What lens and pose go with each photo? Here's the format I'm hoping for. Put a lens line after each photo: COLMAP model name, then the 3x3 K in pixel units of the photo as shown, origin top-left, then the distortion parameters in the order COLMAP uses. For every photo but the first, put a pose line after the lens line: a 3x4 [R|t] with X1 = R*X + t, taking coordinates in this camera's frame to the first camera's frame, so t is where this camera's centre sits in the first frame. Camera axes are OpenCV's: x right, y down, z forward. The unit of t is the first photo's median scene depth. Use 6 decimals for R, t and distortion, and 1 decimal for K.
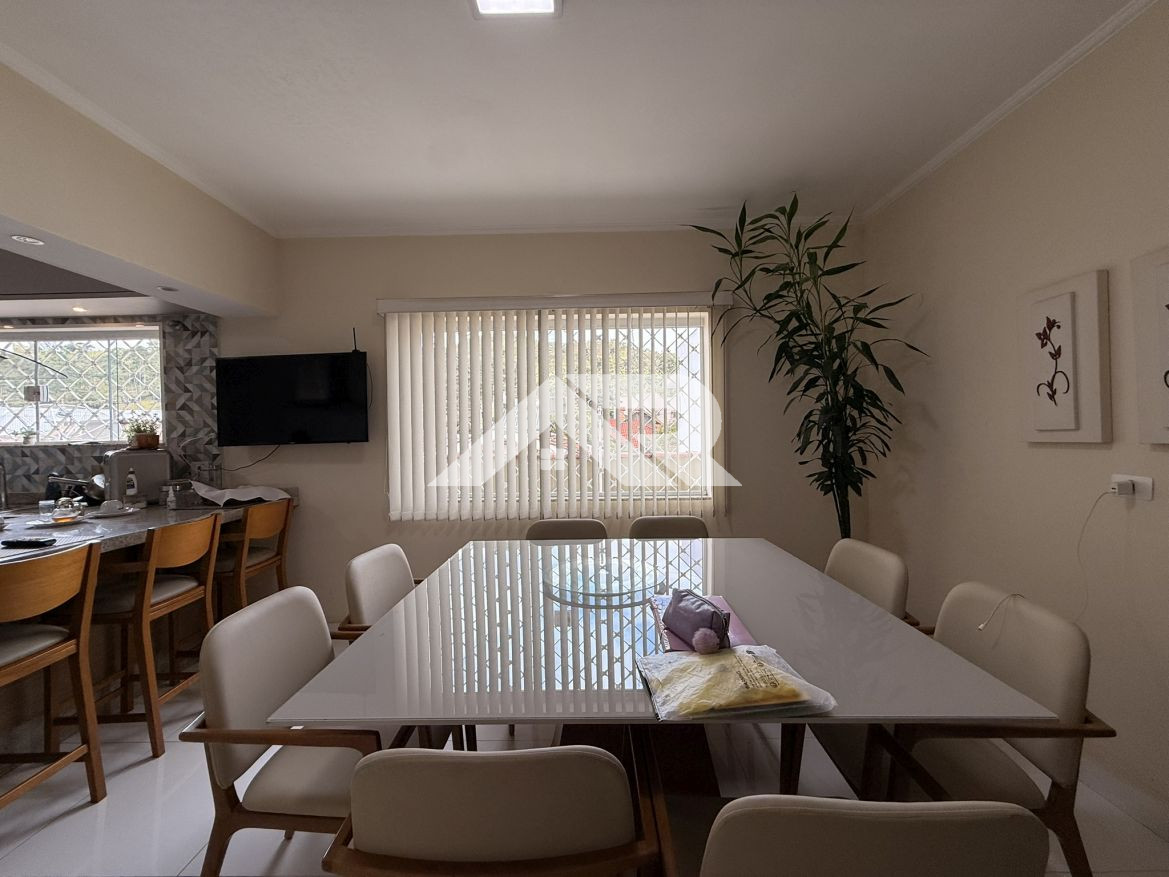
lens RADIAL K [[467.4, 0, 578.0], [0, 467.4, 438.3], [0, 0, 1]] dist [-0.002751, 0.001191]
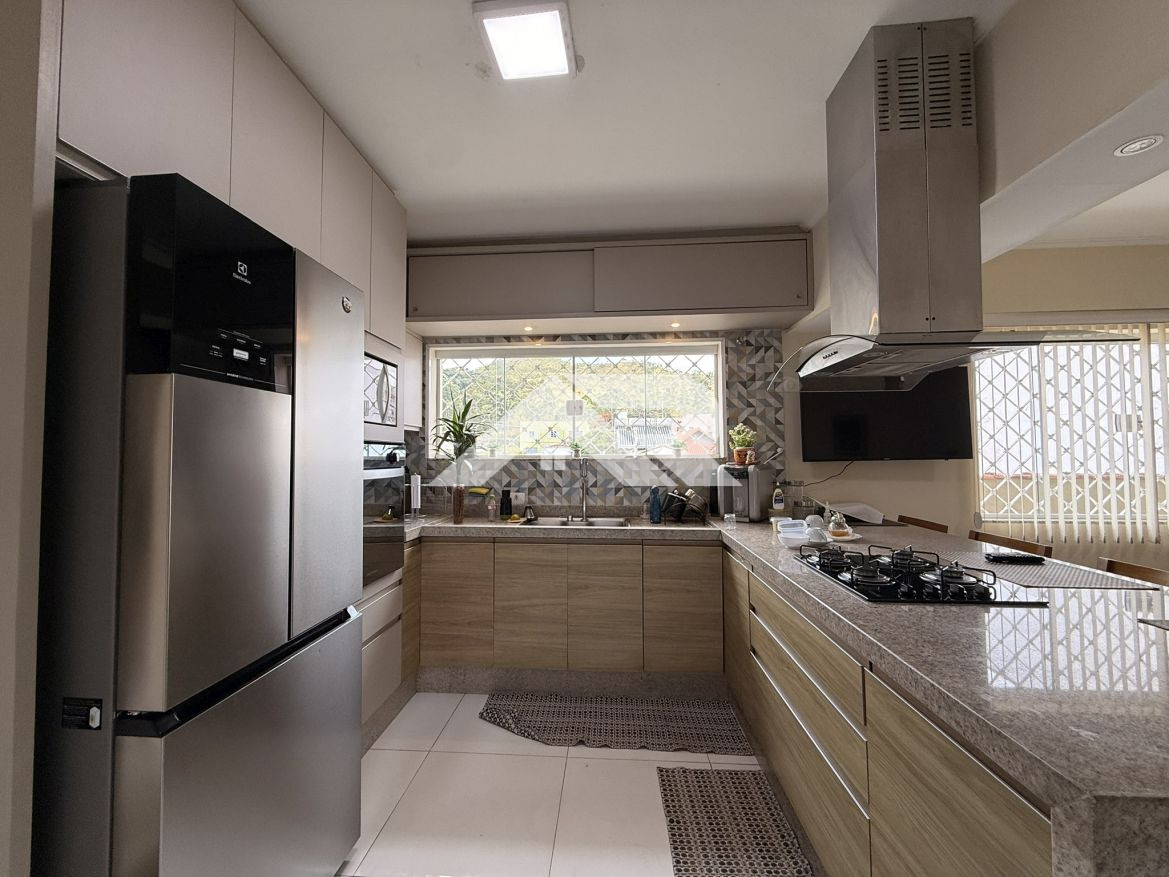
lens RADIAL K [[467.4, 0, 582.1], [0, 467.4, 440.6], [0, 0, 1]] dist [-0.002751, 0.001191]
pose [[0.999349, 0.007675, -0.035255, -1.163806], [-0.008929, 0.999328, -0.035563, 0.012551], [0.034958, 0.035854, 0.998745, -0.014007]]
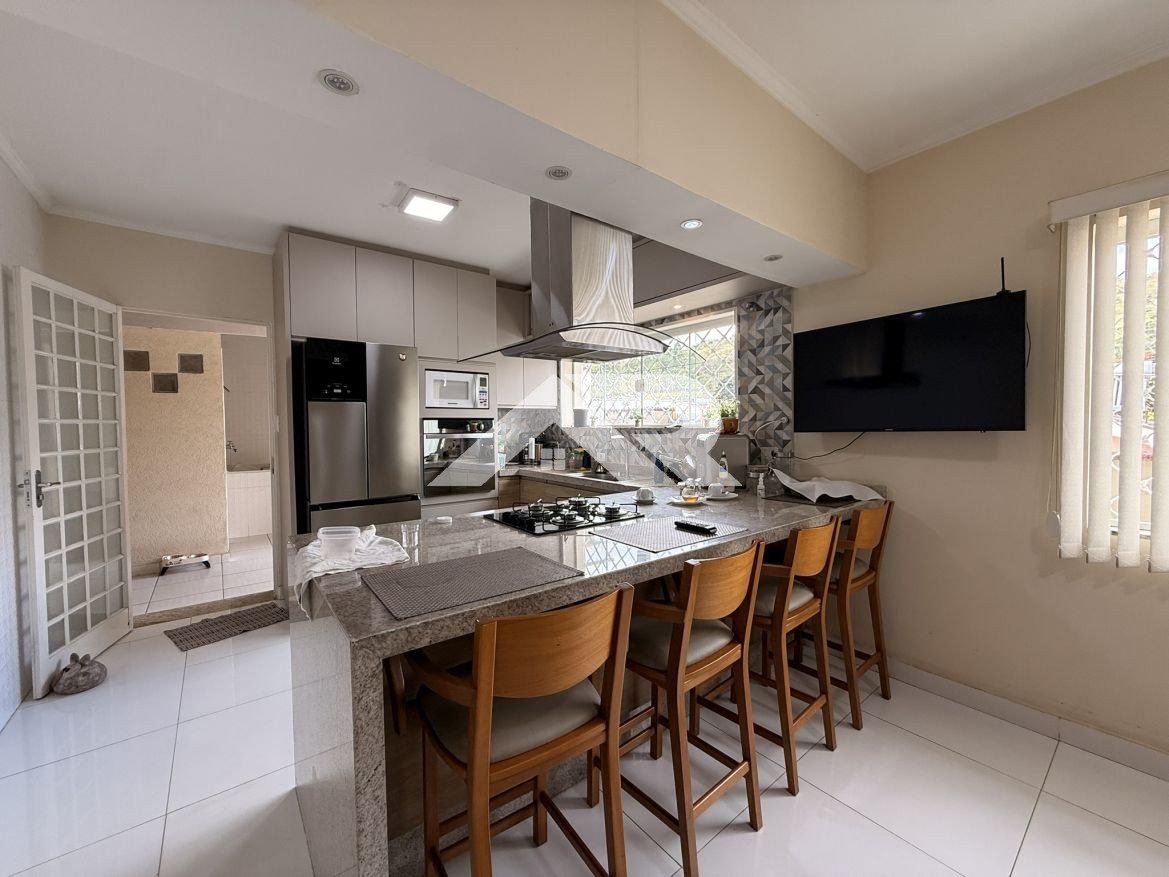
lens RADIAL K [[467.4, 0, 581.8], [0, 467.4, 441.1], [0, 0, 1]] dist [-0.002751, 0.001191]
pose [[0.627327, 0.037063, -0.777873, -0.310538], [-0.005474, 0.999052, 0.043187, -0.001445], [0.778736, -0.022834, 0.626936, 0.105501]]
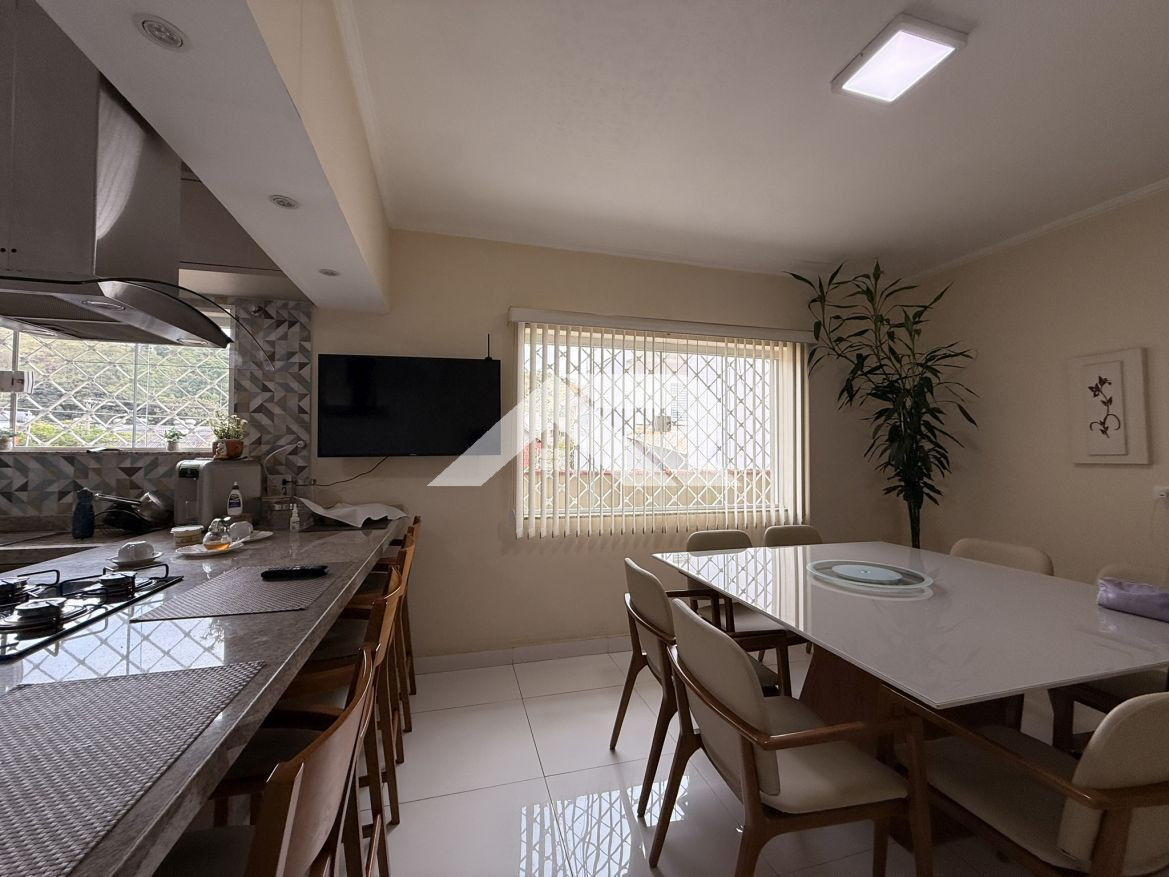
lens RADIAL K [[467.4, 0, 595.1], [0, 467.4, 435.1], [0, 0, 1]] dist [-0.002751, 0.001191]
pose [[0.960515, 0.027633, 0.276853, -0.501062], [-0.017007, 0.999026, -0.040711, 0.003466], [-0.277708, 0.034395, 0.960050, 0.035061]]
